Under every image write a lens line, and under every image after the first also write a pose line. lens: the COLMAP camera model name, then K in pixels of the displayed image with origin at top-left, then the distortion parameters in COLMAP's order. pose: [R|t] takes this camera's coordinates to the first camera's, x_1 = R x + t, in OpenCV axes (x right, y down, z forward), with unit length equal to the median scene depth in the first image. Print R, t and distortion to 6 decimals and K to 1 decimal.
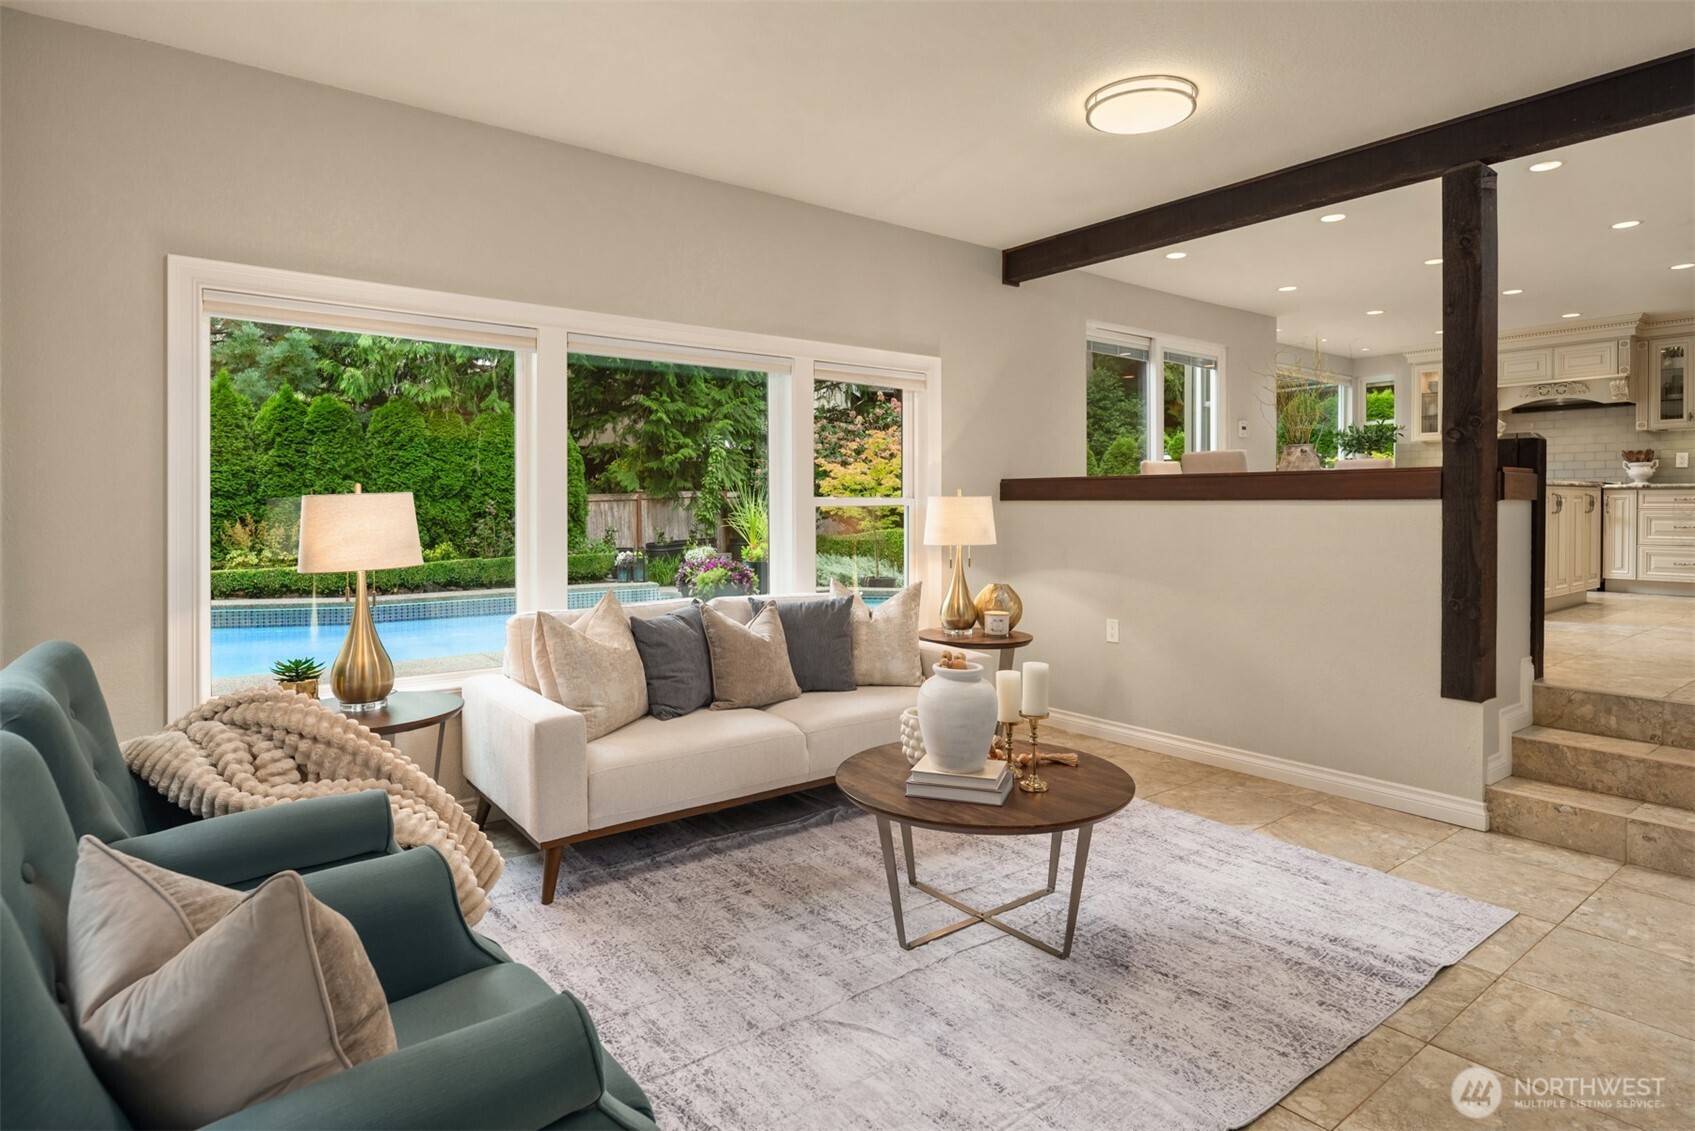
lens RADIAL K [[926.6, 0, 849.3], [0, 926.6, 511.9], [0, 0, 1]] dist [-0.004748, -0.001315]
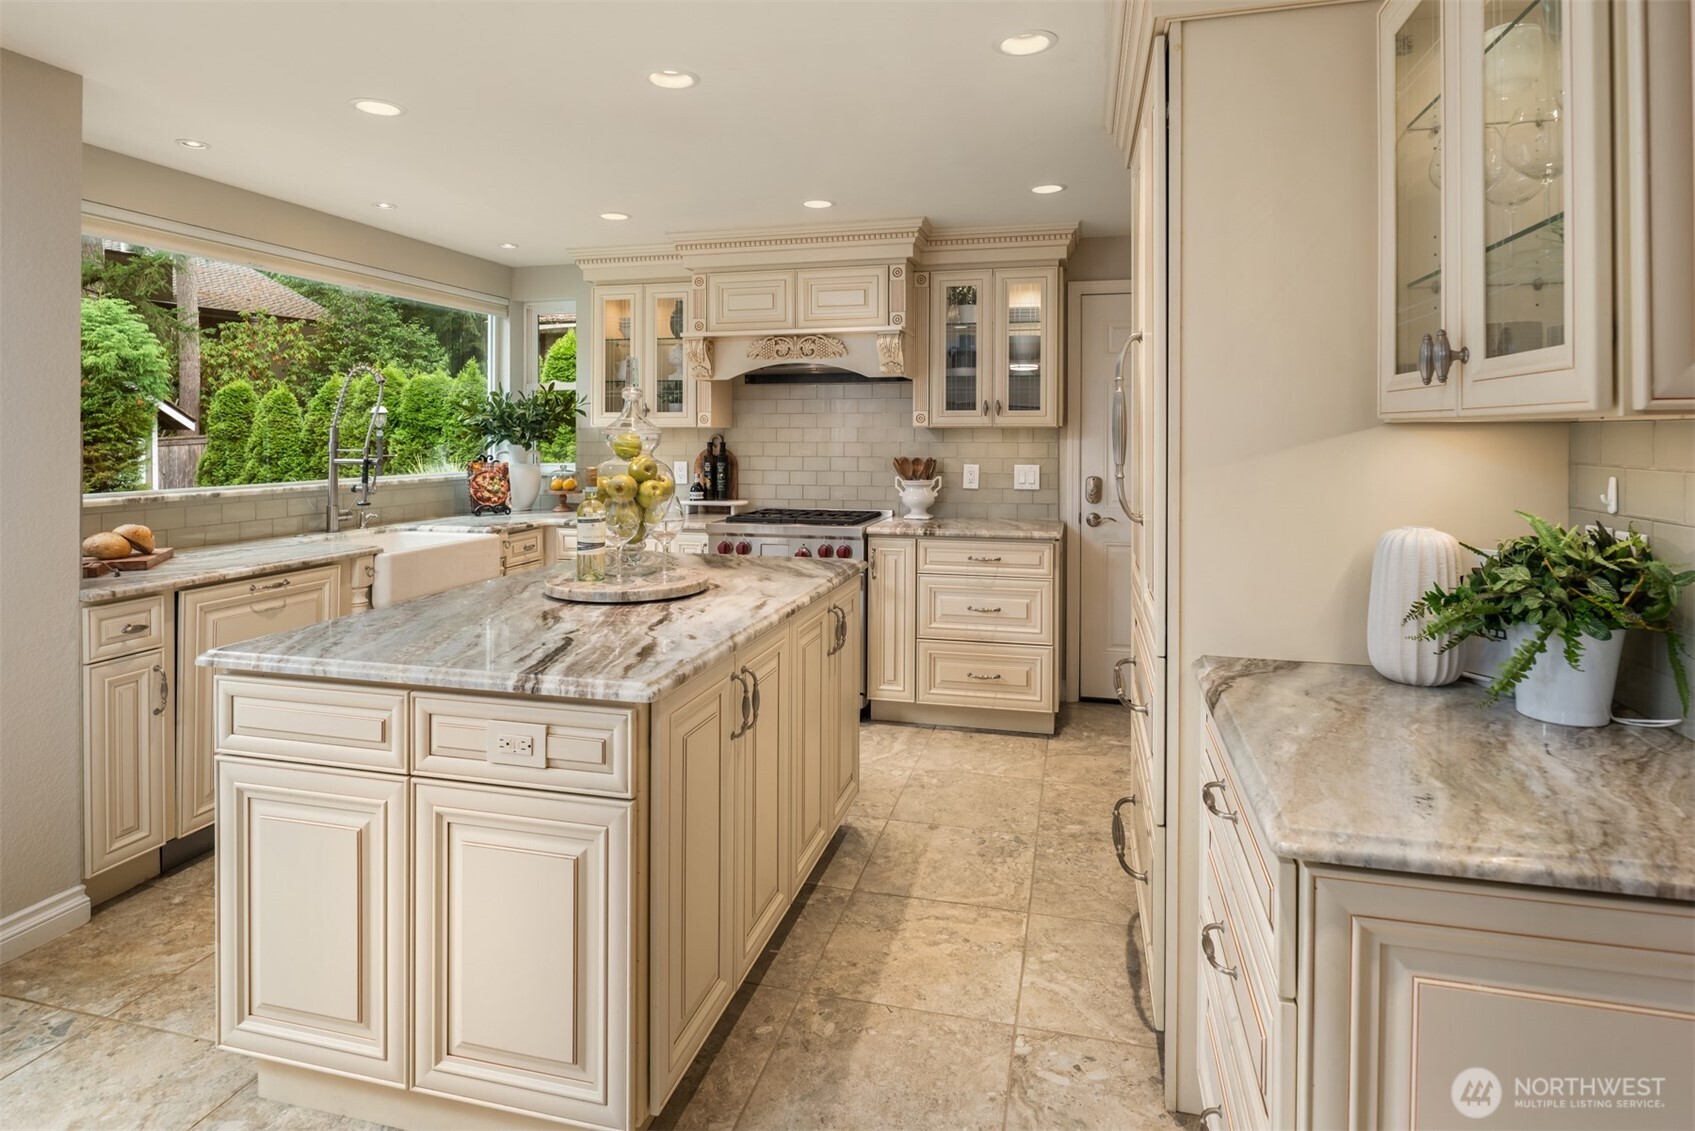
lens RADIAL K [[919.1, 0, 847.2], [0, 919.1, 444.2], [0, 0, 1]] dist [-0.001154, -0.001540]
pose [[0.795007, -0.003945, 0.606587, 0.476230], [0.002827, 0.999992, 0.002799, -0.079390], [-0.606593, -0.000511, 0.795012, 0.573762]]
